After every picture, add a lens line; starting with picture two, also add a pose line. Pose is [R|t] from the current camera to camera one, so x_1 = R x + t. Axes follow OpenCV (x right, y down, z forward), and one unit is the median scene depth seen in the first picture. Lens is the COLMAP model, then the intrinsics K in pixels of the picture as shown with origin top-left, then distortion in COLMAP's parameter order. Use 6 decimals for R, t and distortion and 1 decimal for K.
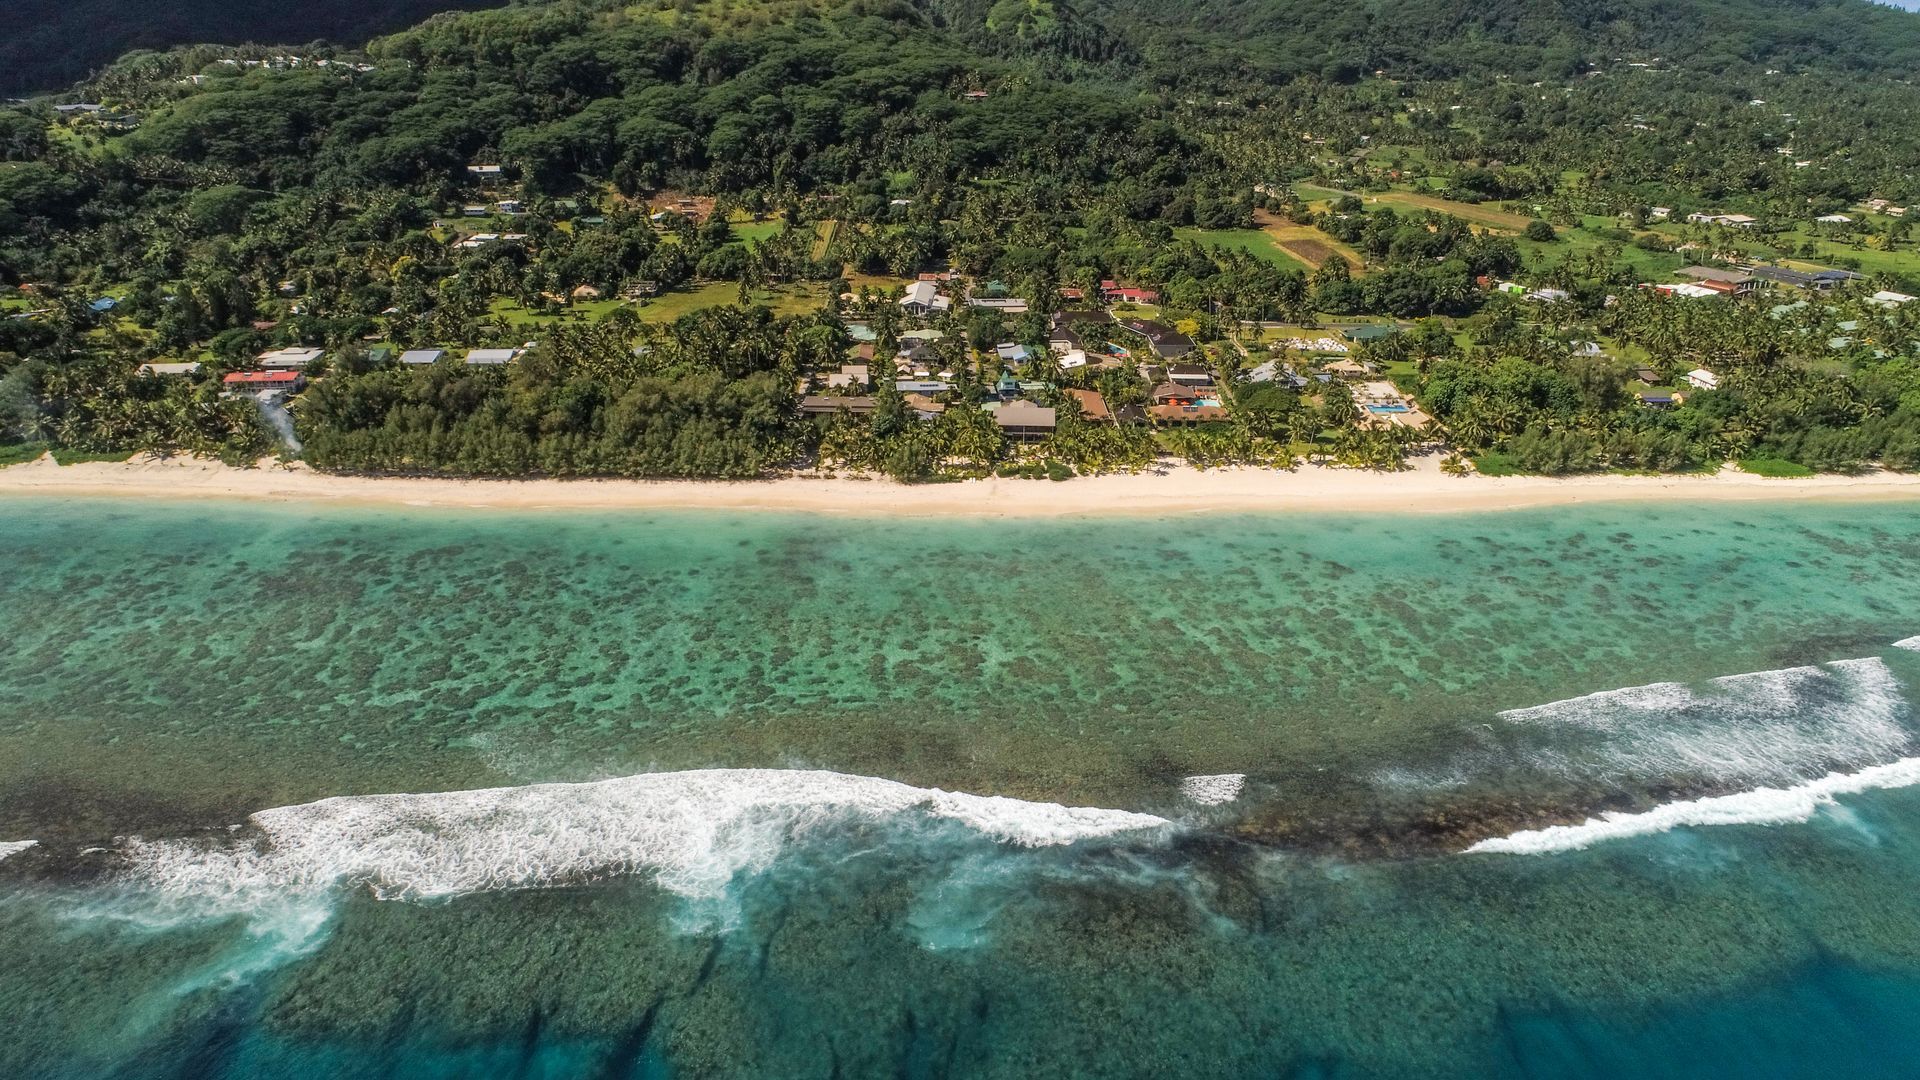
lens RADIAL K [[1293.3, 0, 960.0], [0, 1293.3, 540.0], [0, 0, 1]] dist [-0.000805, 0.002860]
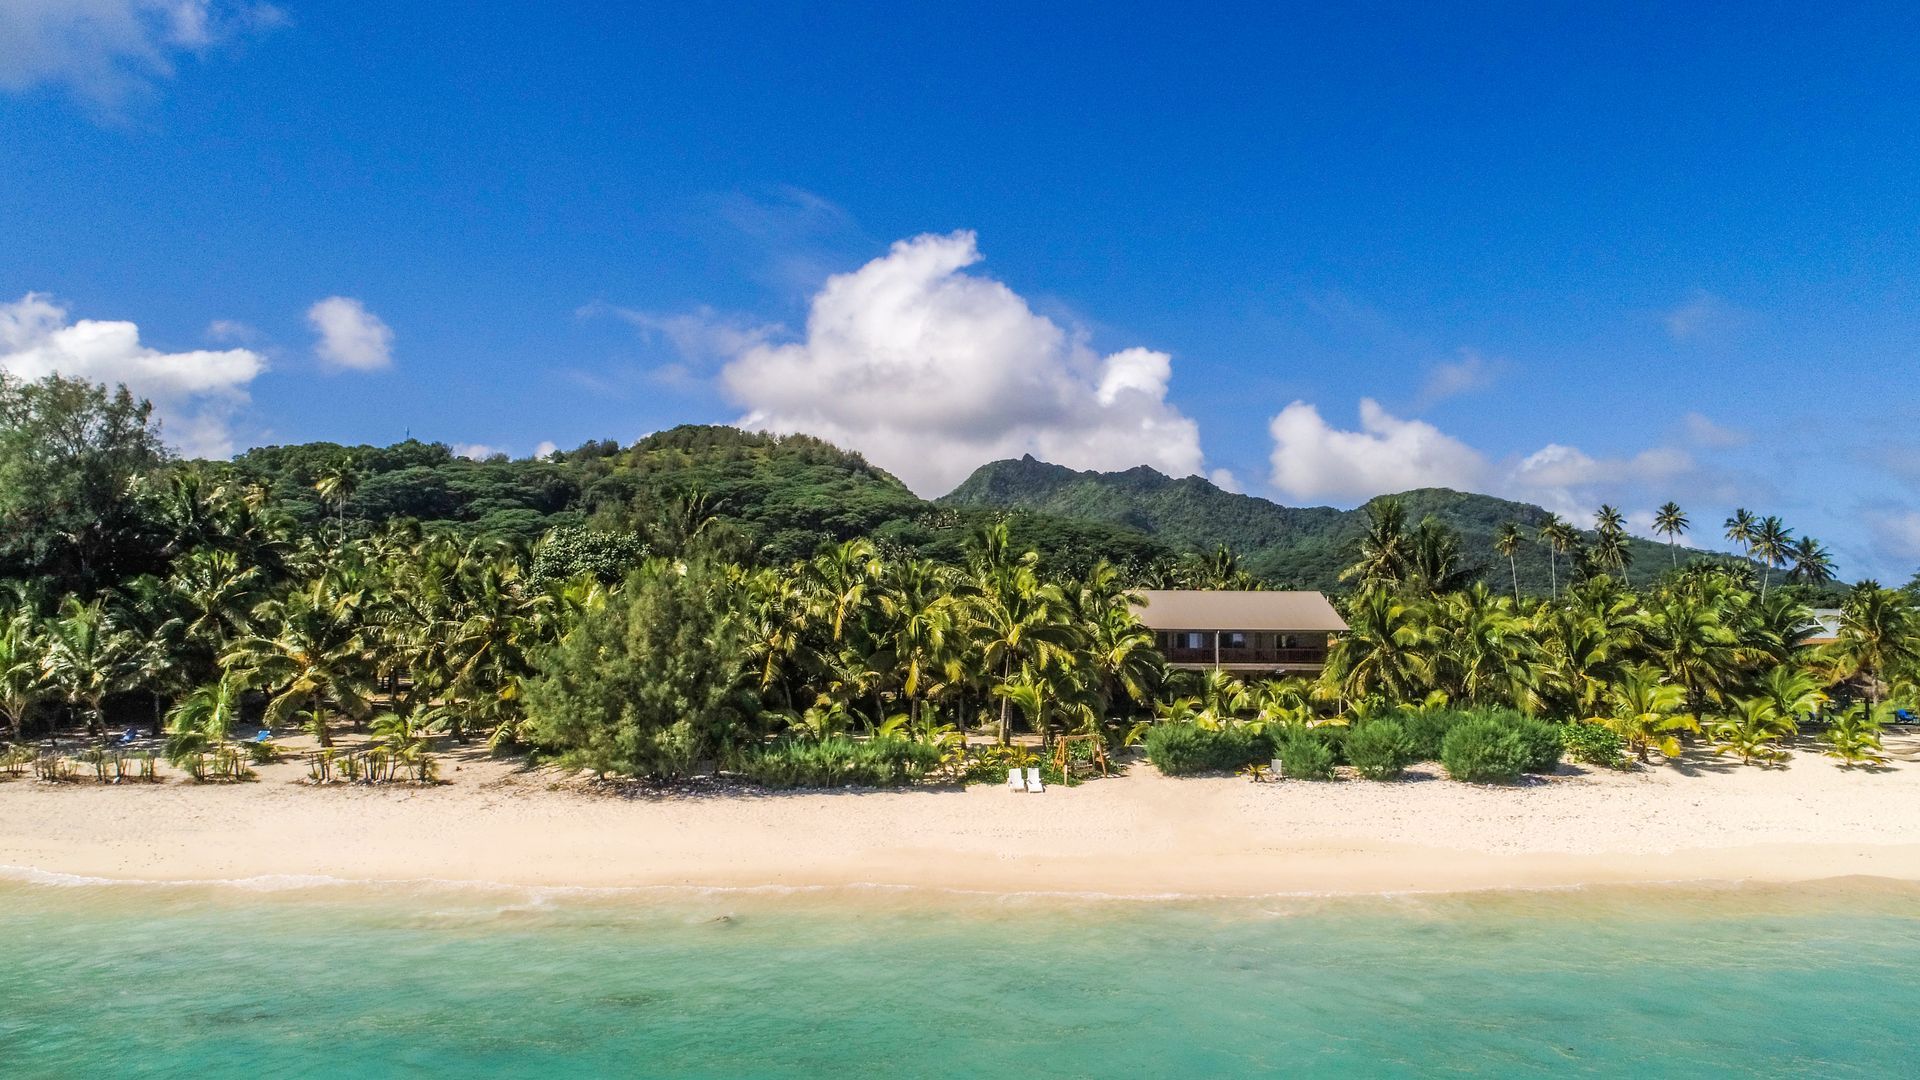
lens RADIAL K [[1293.3, 0, 960.0], [0, 1293.3, 540.0], [0, 0, 1]] dist [-0.000805, 0.002860]
pose [[0.999743, -0.003451, 0.022392, -0.001375], [0.013364, 0.887902, -0.459839, 0.002287], [-0.018295, 0.460021, 0.887720, 0.383249]]
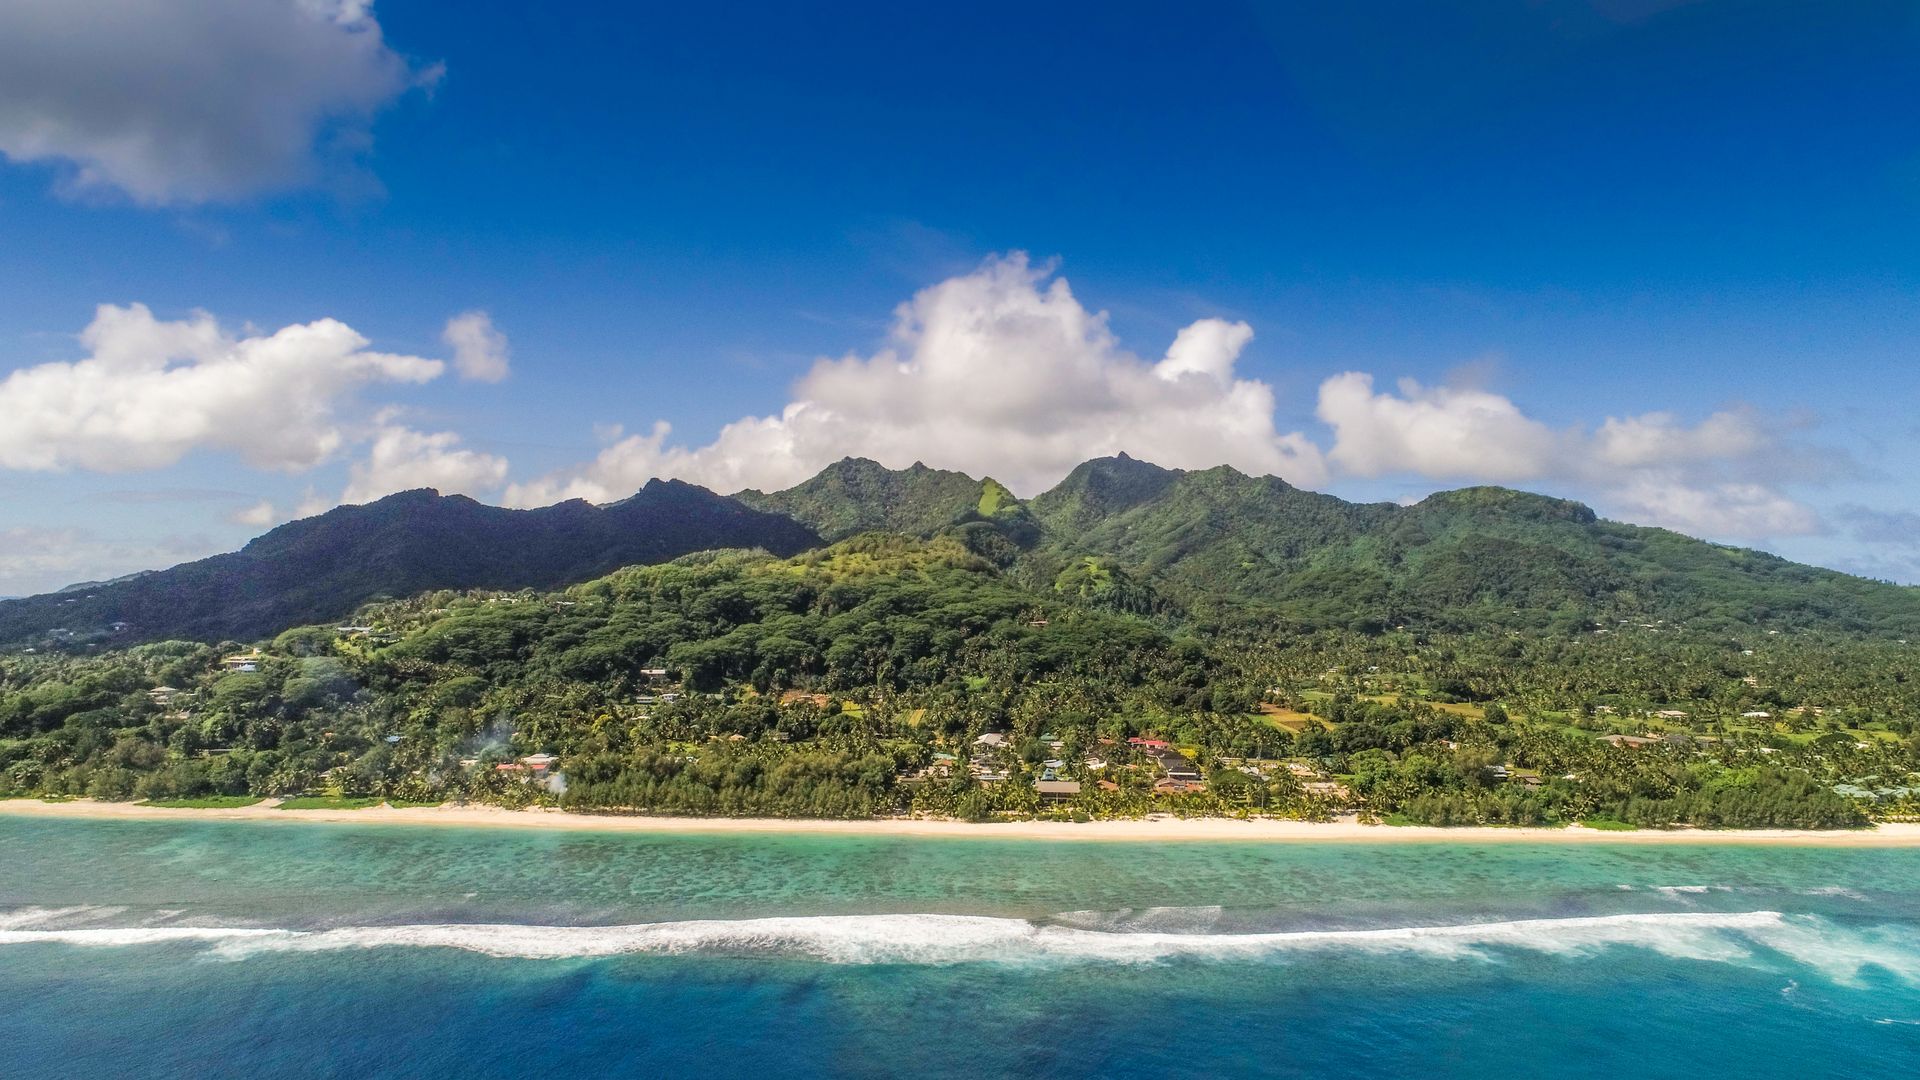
lens RADIAL K [[1293.3, 0, 960.0], [0, 1293.3, 540.0], [0, 0, 1]] dist [-0.000805, 0.002860]
pose [[0.997983, -0.005048, -0.063276, 0.017059], [-0.022163, 0.906387, -0.421868, 0.126491], [0.059482, 0.422419, 0.904447, -0.193284]]
